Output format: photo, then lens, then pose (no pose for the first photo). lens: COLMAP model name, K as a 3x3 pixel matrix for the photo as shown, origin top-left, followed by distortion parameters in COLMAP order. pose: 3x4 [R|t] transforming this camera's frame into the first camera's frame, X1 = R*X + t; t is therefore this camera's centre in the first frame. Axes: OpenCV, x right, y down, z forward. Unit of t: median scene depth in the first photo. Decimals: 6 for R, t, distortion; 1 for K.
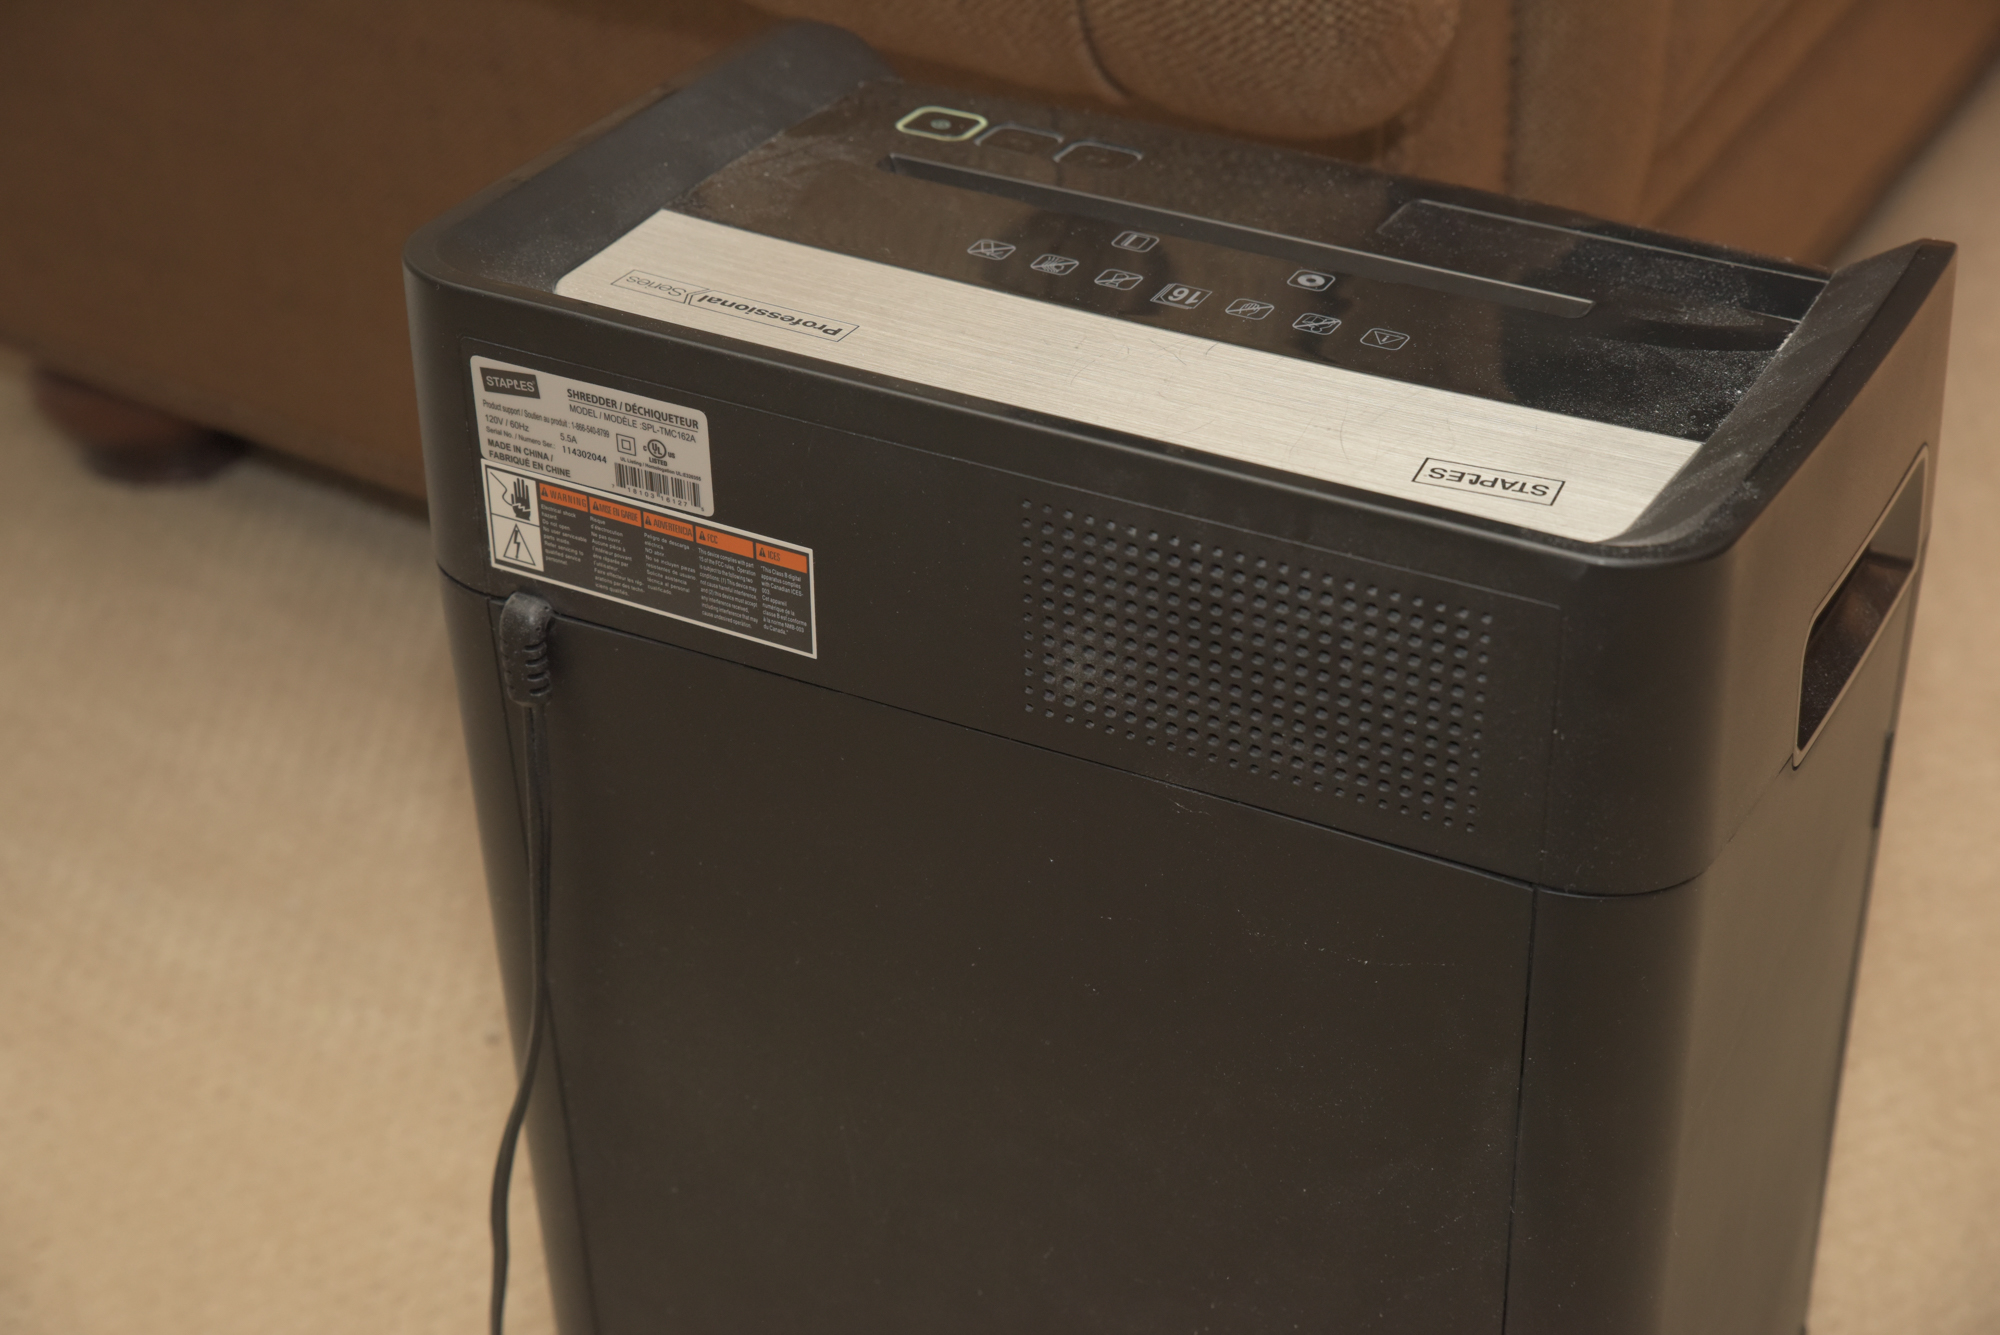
lens RADIAL K [[3477.8, 0, 997.2], [0, 3477.8, 664.7], [0, 0, 1]] dist [0.062118, 0.000000]
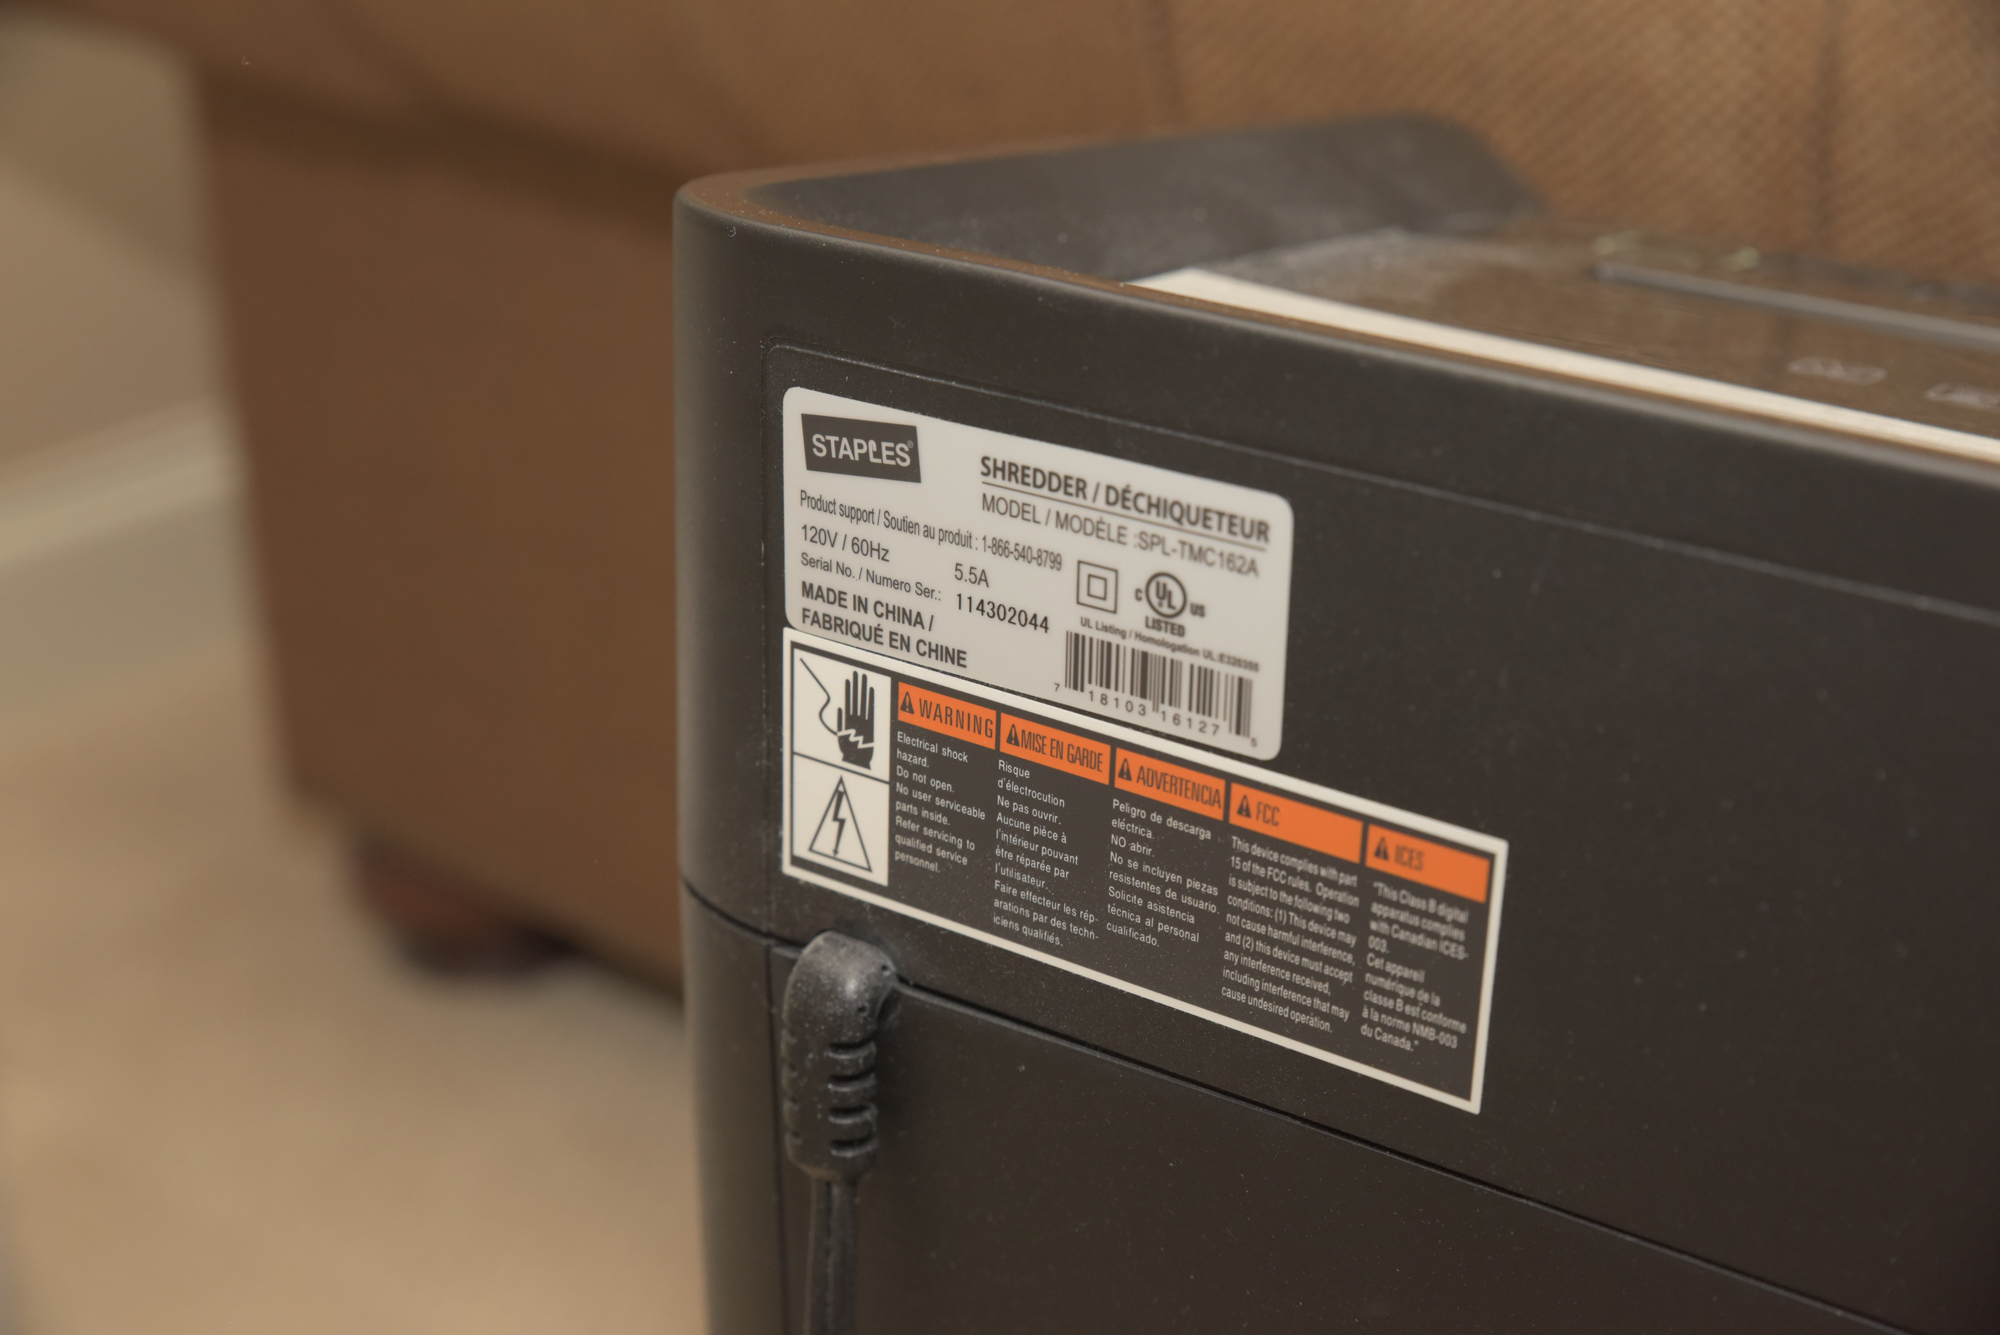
lens RADIAL K [[3057.4, 0, 998.8], [0, 3057.4, 669.1], [0, 0, 1]] dist [-0.045930, 0.000000]
pose [[0.989179, 0.083625, -0.120544, -0.069713], [-0.107604, 0.972052, -0.208655, 0.030373], [0.099726, 0.219368, 0.970532, 0.609611]]
